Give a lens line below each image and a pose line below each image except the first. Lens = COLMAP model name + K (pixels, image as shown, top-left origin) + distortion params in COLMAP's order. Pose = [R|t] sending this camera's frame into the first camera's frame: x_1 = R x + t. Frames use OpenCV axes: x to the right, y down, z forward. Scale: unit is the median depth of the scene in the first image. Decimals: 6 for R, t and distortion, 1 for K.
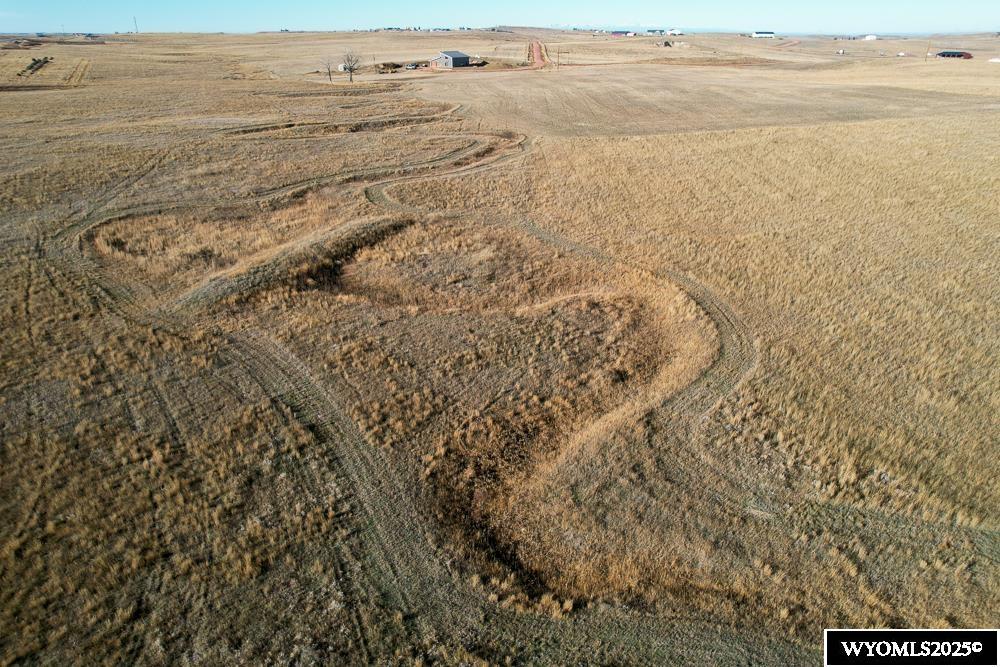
lens RADIAL K [[663.4, 0, 500.0], [0, 663.4, 333.5], [0, 0, 1]] dist [-0.081930, 0.083041]
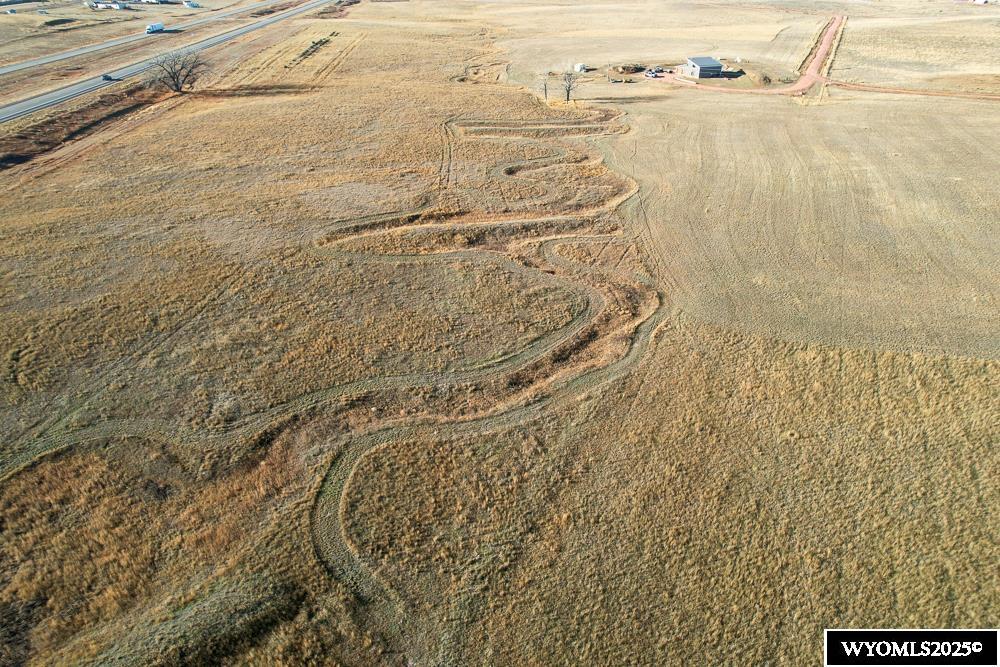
lens RADIAL K [[648.5, 0, 500.0], [0, 648.5, 333.5], [0, 0, 1]] dist [-0.081859, 0.078687]
pose [[0.913449, 0.205686, -0.351148, 0.263829], [-0.175391, 0.977596, 0.116381, -0.617442], [0.367218, -0.044720, 0.929059, 0.488704]]
